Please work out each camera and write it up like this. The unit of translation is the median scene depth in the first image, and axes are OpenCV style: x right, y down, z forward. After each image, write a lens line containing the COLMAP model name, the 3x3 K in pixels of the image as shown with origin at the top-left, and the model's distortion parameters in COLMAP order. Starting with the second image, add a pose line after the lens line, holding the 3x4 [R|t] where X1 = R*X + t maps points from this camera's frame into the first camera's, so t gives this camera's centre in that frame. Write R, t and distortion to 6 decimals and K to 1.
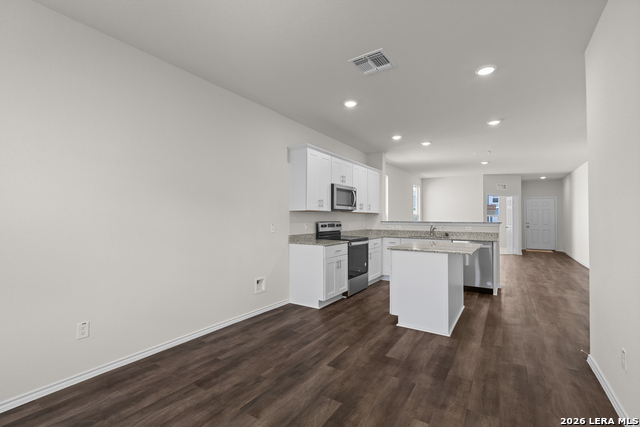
lens RADIAL K [[295.6, 0, 320.0], [0, 295.6, 213.5], [0, 0, 1]] dist [-0.001872, -0.000181]
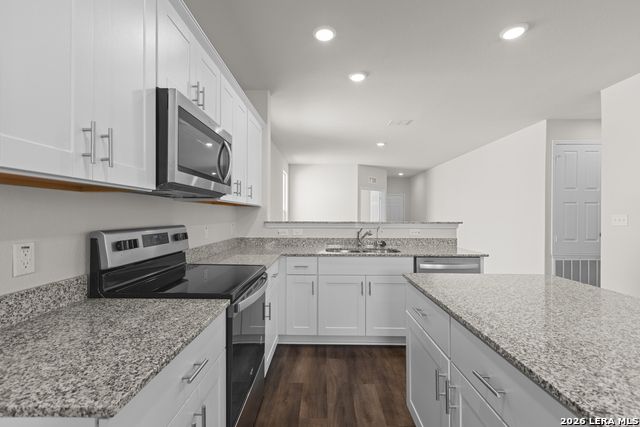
lens RADIAL K [[295.6, 0, 320.0], [0, 295.6, 213.5], [0, 0, 1]] dist [-0.001872, -0.000181]
pose [[0.854614, 0.001638, 0.519261, 0.023231], [-0.007942, 0.999919, 0.009918, 0.007864], [-0.519203, -0.012600, 0.854558, 0.618512]]
